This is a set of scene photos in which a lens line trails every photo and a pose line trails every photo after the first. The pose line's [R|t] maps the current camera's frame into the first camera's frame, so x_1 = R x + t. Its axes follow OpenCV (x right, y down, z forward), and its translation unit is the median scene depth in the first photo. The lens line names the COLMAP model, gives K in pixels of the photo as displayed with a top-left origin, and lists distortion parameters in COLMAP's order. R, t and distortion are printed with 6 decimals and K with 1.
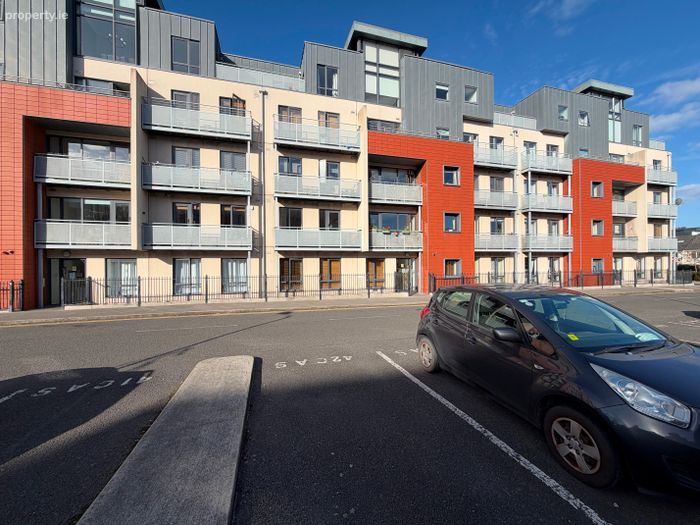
lens RADIAL K [[278.4, 0, 347.6], [0, 278.4, 262.7], [0, 0, 1]] dist [0.000805, -0.000067]
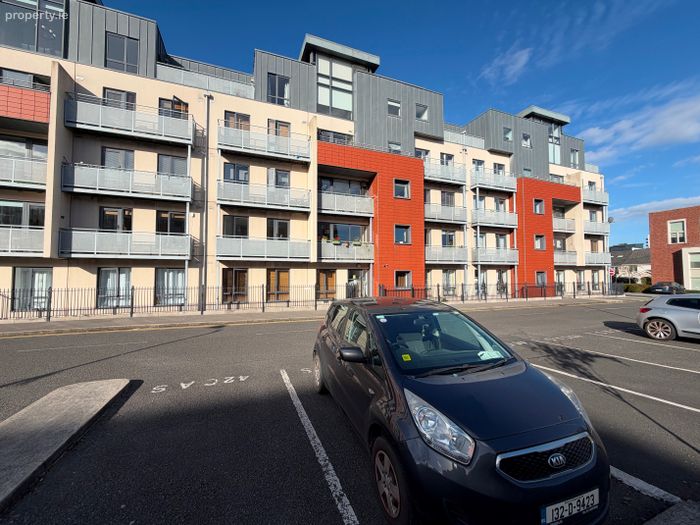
lens RADIAL K [[278.4, 0, 347.6], [0, 278.4, 262.7], [0, 0, 1]] dist [0.000805, -0.000067]
pose [[0.995852, 0.010529, 0.090380, 0.089621], [-0.006991, 0.999200, -0.039376, -0.001056], [-0.090723, 0.038581, 0.995129, 0.015783]]
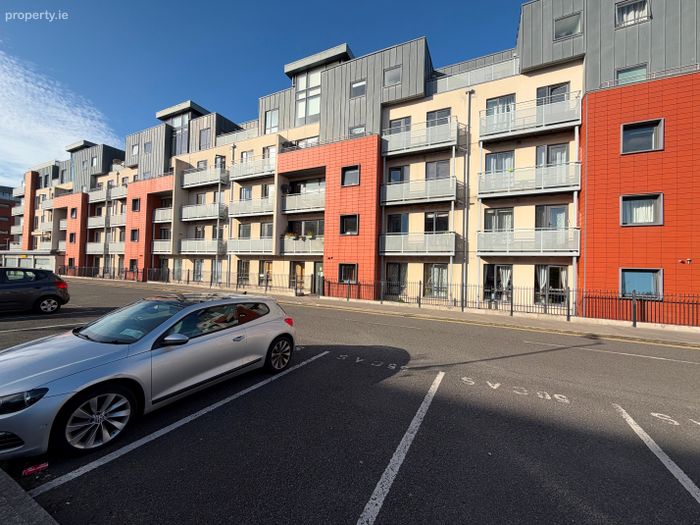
lens RADIAL K [[284.6, 0, 347.7], [0, 284.6, 260.9], [0, 0, 1]] dist [0.000799, -0.000005]
pose [[0.736189, 0.011765, -0.676674, 1.075816], [-0.030777, 0.999396, -0.016108, -0.006012], [0.676076, 0.032685, 0.736107, 0.301129]]
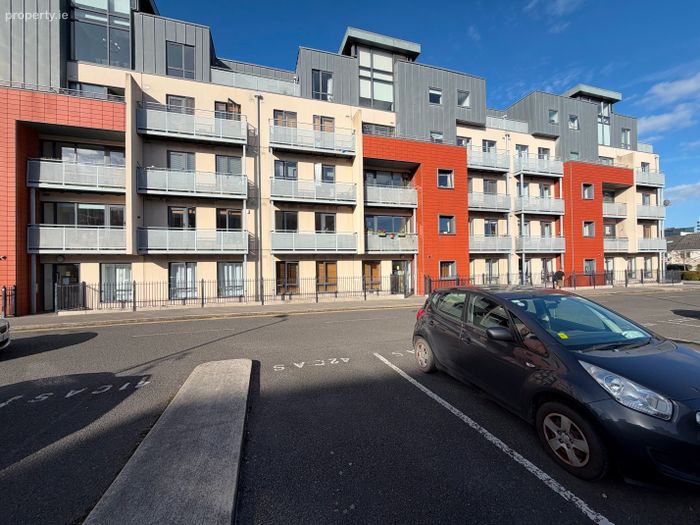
lens RADIAL K [[278.4, 0, 347.6], [0, 278.4, 262.7], [0, 0, 1]] dist [0.000805, -0.000067]
pose [[0.999851, -0.008454, 0.015050, -0.001037], [0.008595, 0.999920, -0.009328, -0.000283], [-0.014970, 0.009456, 0.999843, -0.004863]]
